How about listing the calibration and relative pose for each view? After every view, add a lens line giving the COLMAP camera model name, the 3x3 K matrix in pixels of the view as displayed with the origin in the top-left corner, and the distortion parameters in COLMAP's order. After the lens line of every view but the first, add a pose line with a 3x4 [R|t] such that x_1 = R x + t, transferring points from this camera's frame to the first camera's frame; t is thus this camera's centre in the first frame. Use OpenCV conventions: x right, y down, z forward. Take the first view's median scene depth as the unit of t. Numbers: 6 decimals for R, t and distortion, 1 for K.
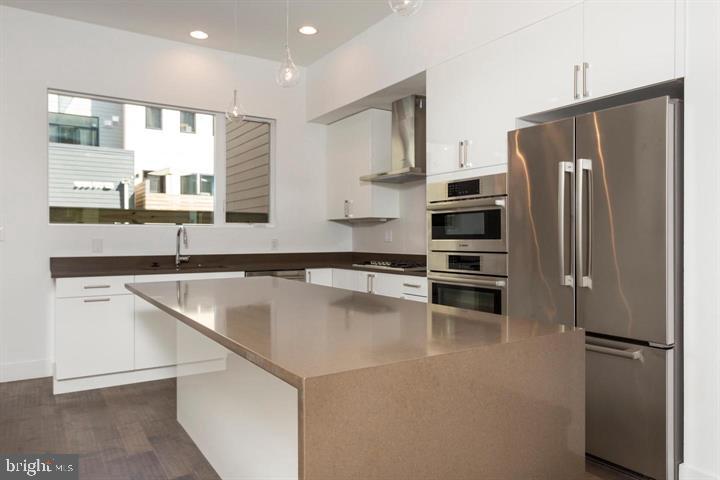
lens RADIAL K [[485.4, 0, 360.9], [0, 485.4, 240.5], [0, 0, 1]] dist [0.005513, 0.001434]
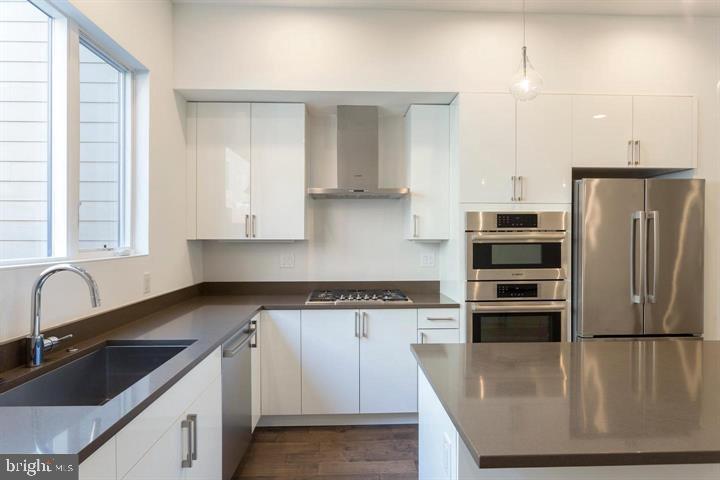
lens RADIAL K [[416.4, 0, 358.8], [0, 416.4, 236.9], [0, 0, 1]] dist [-0.016540, 0.003842]
pose [[0.527538, -0.002692, 0.849527, -0.717381], [0.007573, 0.999970, -0.001534, -0.070632], [-0.849498, 0.007242, 0.527543, 0.786903]]
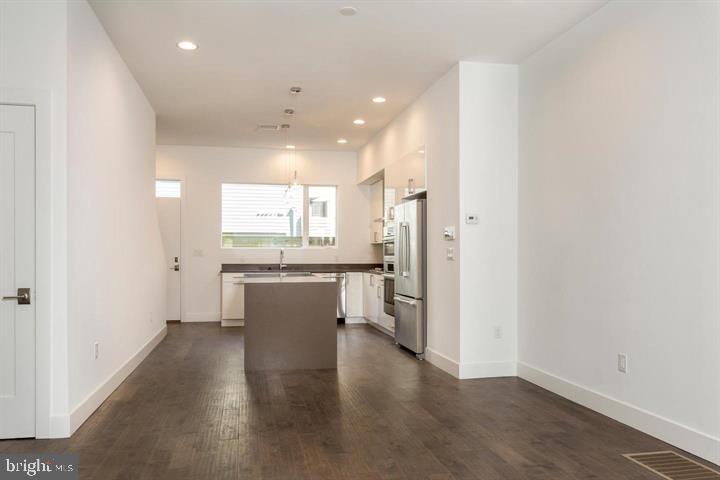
lens RADIAL K [[485.4, 0, 357.9], [0, 485.4, 242.8], [0, 0, 1]] dist [0.005513, 0.001434]
pose [[0.942087, -0.003950, -0.335346, 0.718891], [-0.006335, 0.999543, -0.029571, 0.005410], [0.335309, 0.029983, 0.941631, -0.891693]]
